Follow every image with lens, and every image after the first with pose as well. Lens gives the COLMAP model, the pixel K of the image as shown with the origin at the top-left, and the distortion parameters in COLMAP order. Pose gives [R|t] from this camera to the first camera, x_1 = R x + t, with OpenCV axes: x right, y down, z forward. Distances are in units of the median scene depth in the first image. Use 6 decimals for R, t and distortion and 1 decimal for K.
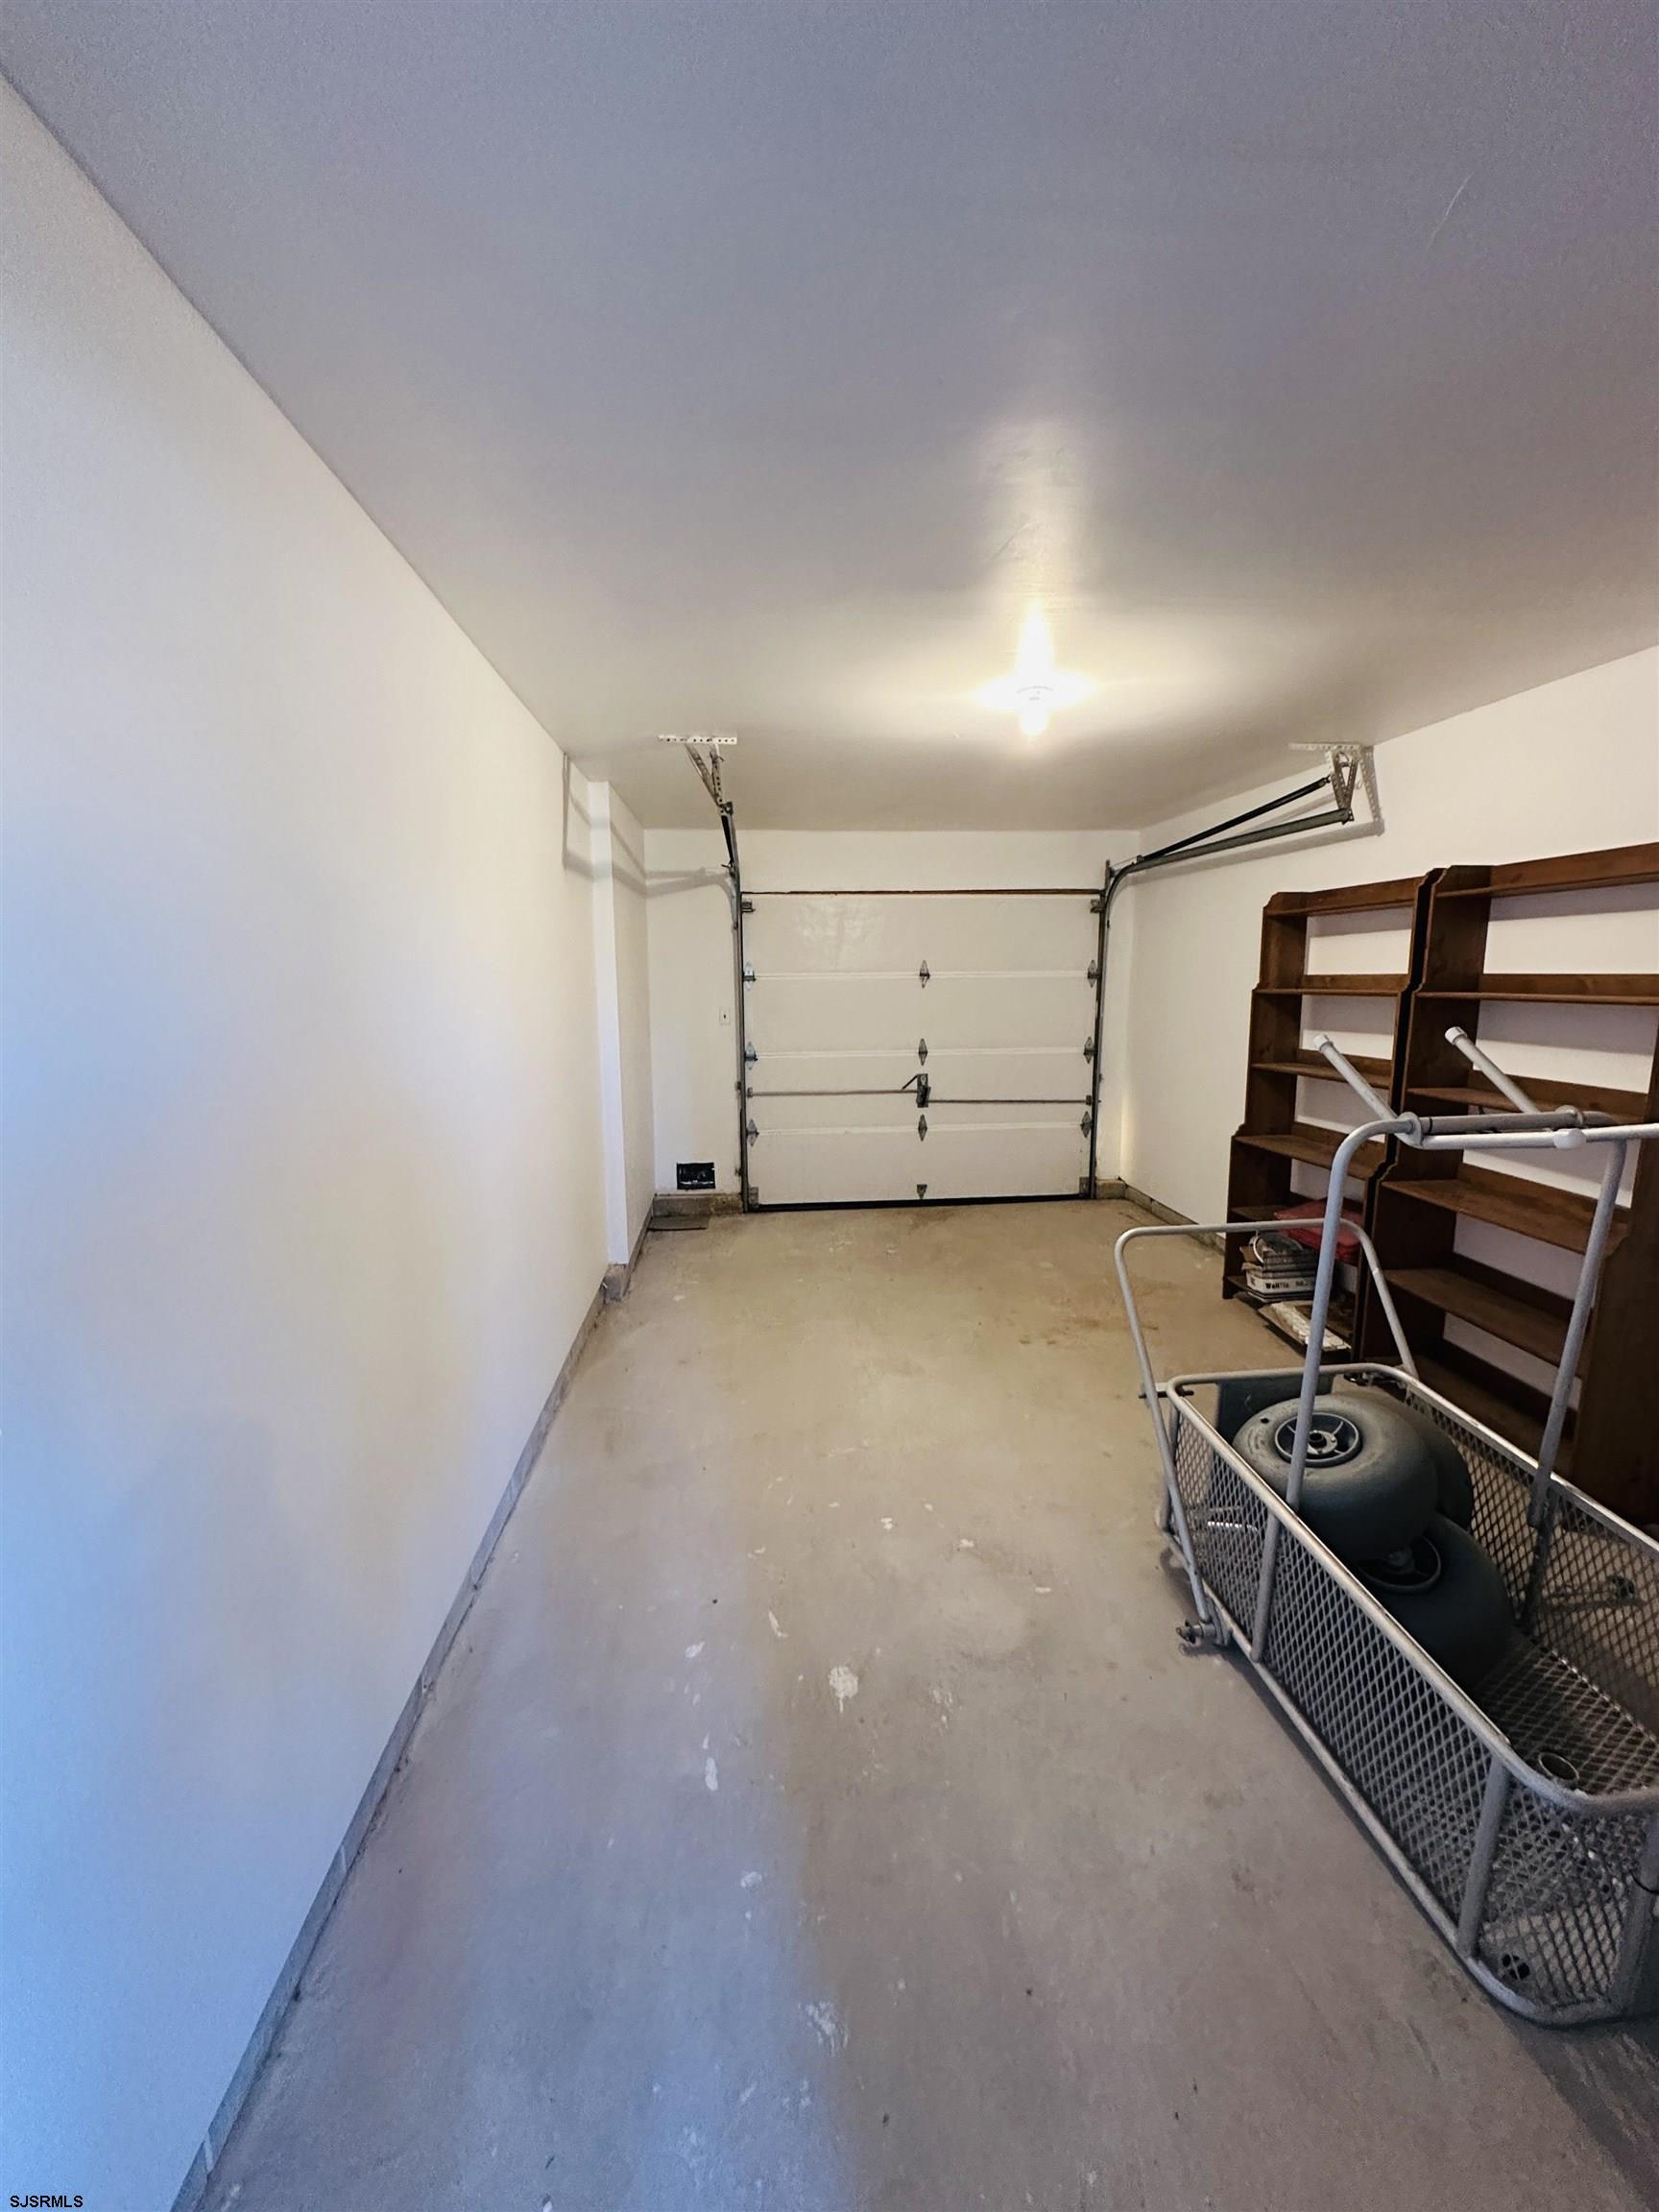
lens RADIAL K [[882.1, 0, 827.9], [0, 882.1, 1106.5], [0, 0, 1]] dist [-0.001654, 0.000774]
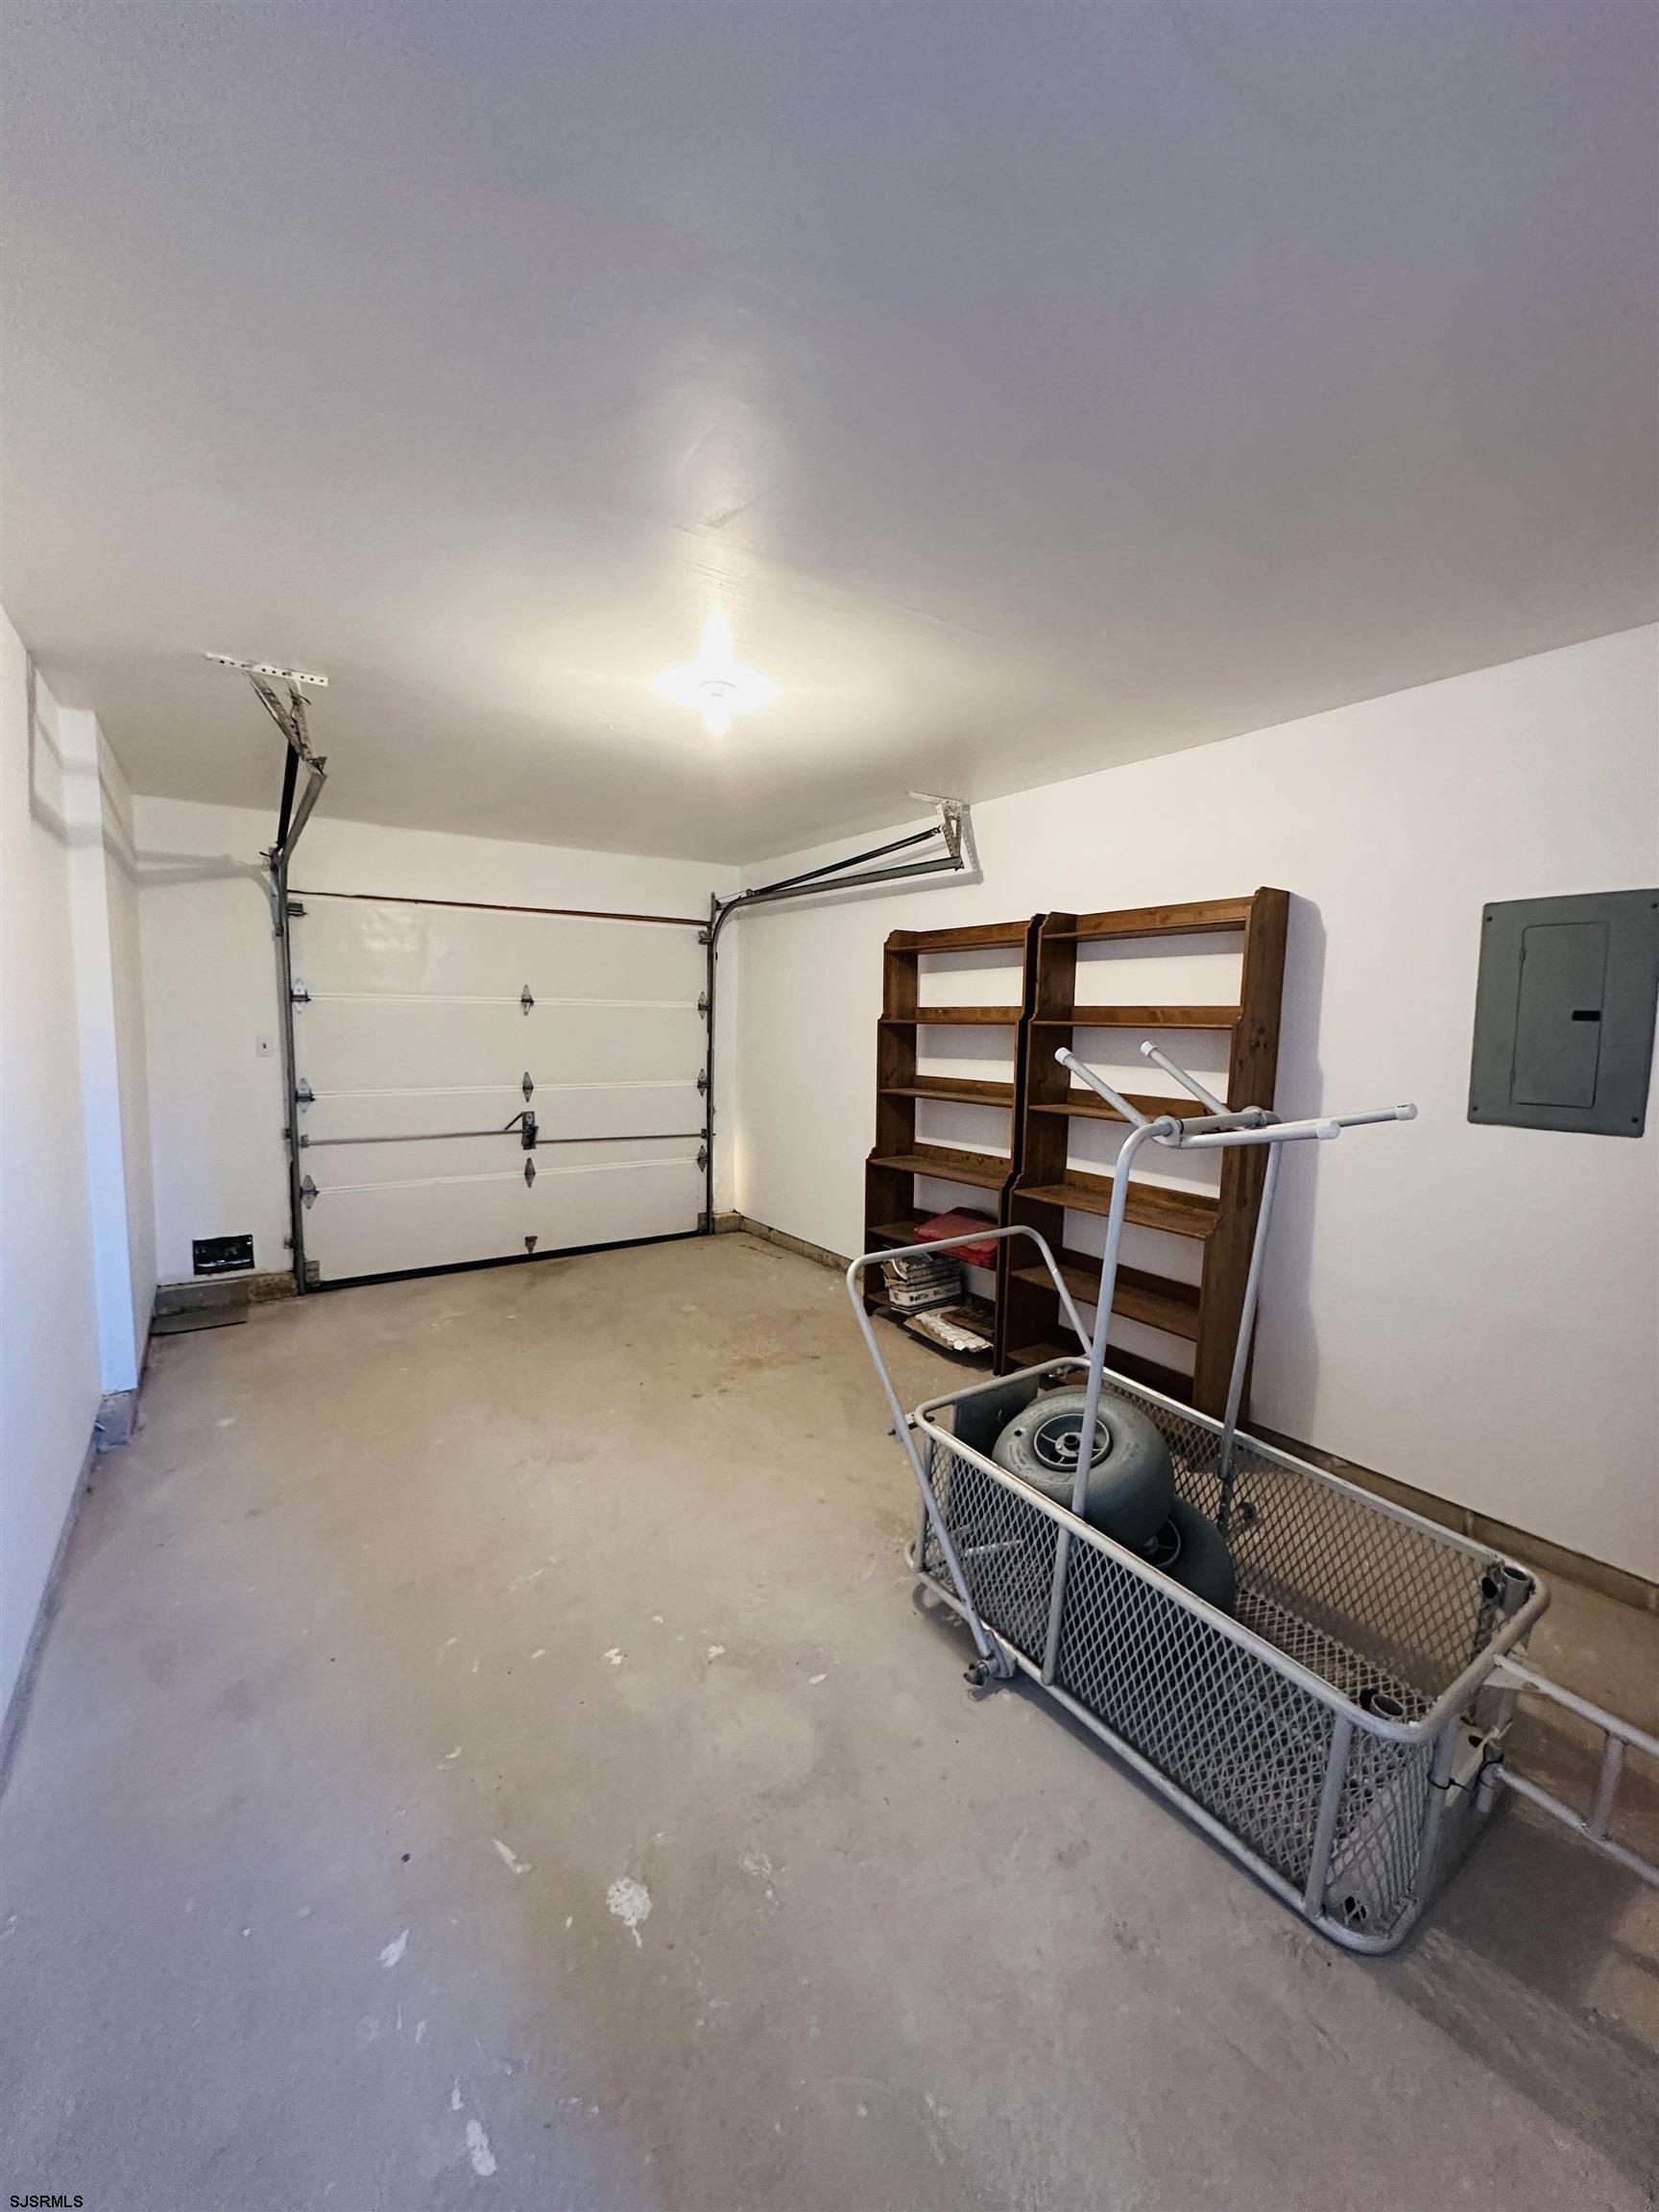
lens RADIAL K [[882.1, 0, 827.9], [0, 882.1, 1106.5], [0, 0, 1]] dist [-0.001654, 0.000774]
pose [[0.872612, -0.027148, 0.487659, -0.090372], [0.050094, 0.998163, -0.034071, 0.004746], [-0.485839, 0.054159, 0.872369, 0.110598]]
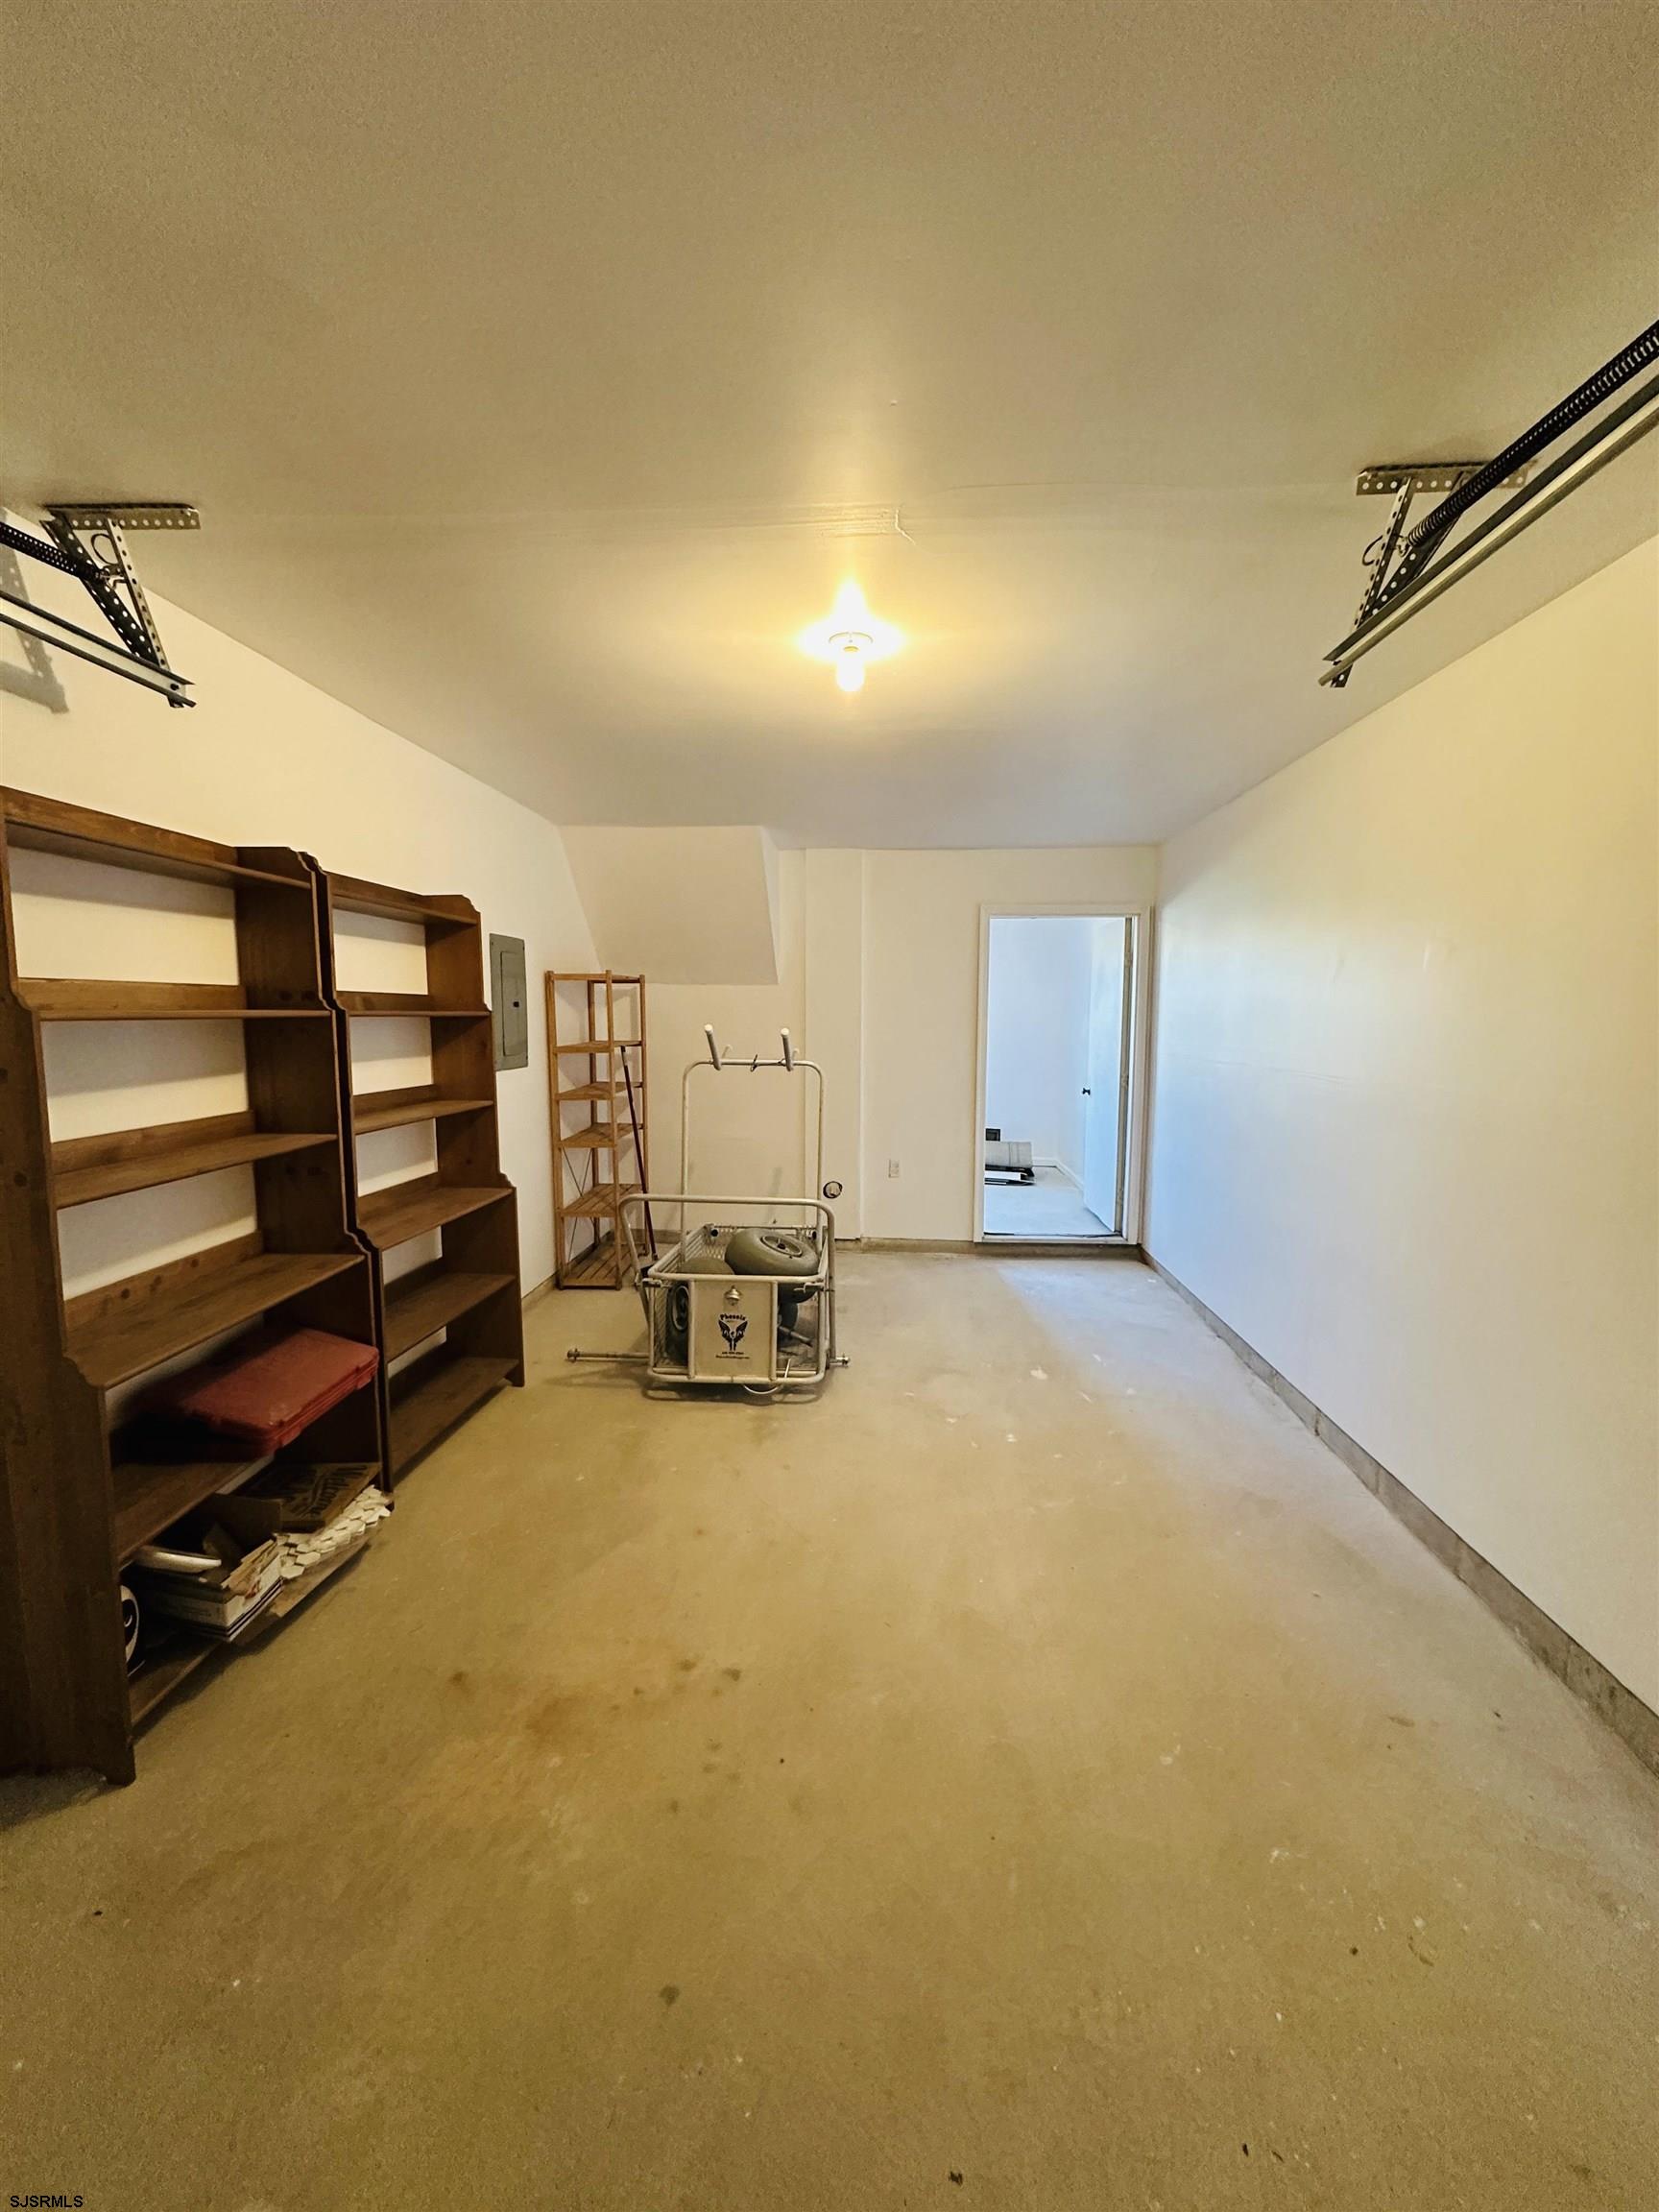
lens RADIAL K [[882.1, 0, 827.9], [0, 882.1, 1106.5], [0, 0, 1]] dist [-0.001654, 0.000774]
pose [[-0.986754, -0.020543, 0.160916, 0.083433], [0.021408, 0.966782, 0.254703, -0.185866], [-0.160803, 0.254775, -0.953537, 1.334082]]
